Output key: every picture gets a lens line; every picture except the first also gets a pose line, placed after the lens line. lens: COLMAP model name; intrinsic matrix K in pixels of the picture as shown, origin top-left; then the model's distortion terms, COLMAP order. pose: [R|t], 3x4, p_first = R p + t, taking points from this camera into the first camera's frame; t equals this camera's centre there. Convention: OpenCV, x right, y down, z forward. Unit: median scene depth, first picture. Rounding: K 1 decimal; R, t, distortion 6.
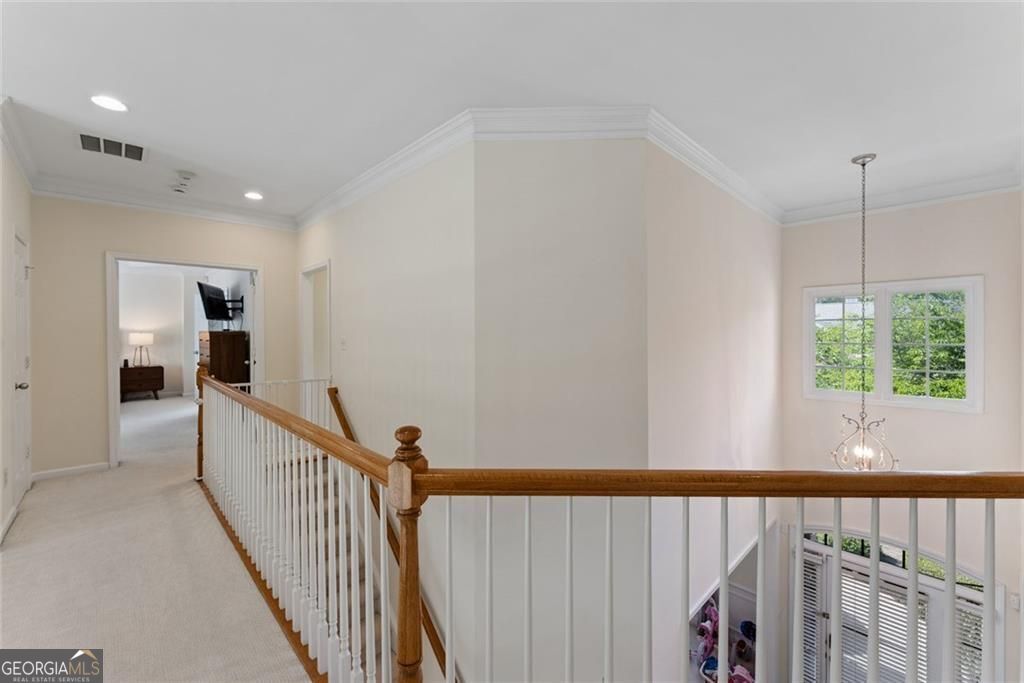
lens RADIAL K [[415.6, 0, 512.1], [0, 415.6, 338.7], [0, 0, 1]] dist [-0.002458, 0.000832]
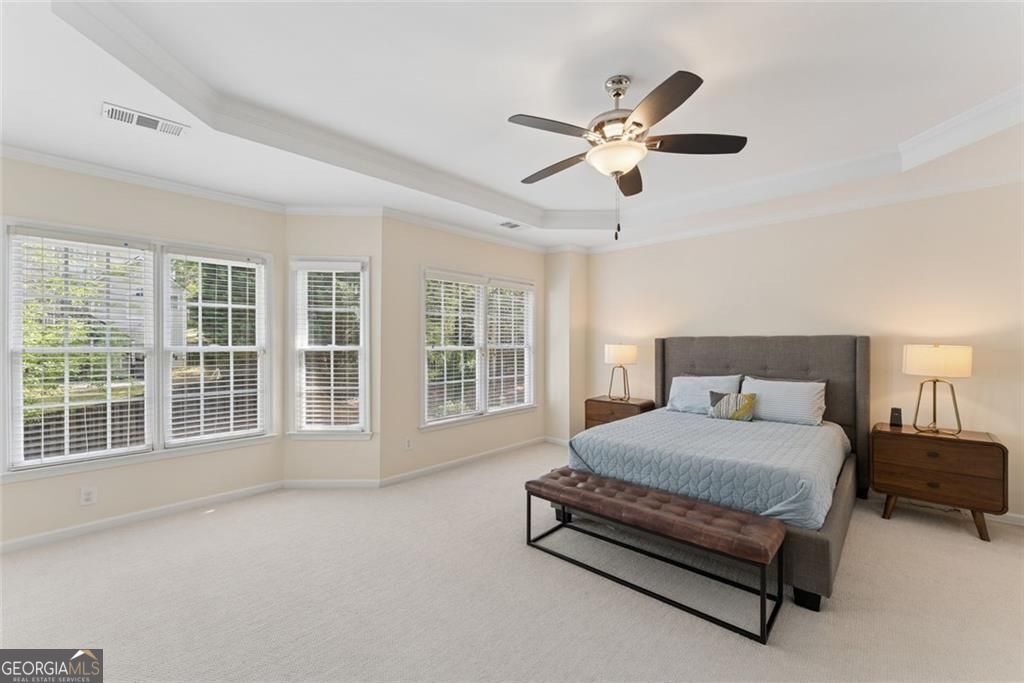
lens RADIAL K [[415.6, 0, 502.9], [0, 415.6, 344.7], [0, 0, 1]] dist [-0.002458, 0.000832]
pose [[0.039265, 0.004786, -0.999217, -0.528069], [-0.010641, 0.999934, 0.004371, -0.011442], [0.999172, 0.010461, 0.039314, 0.586291]]
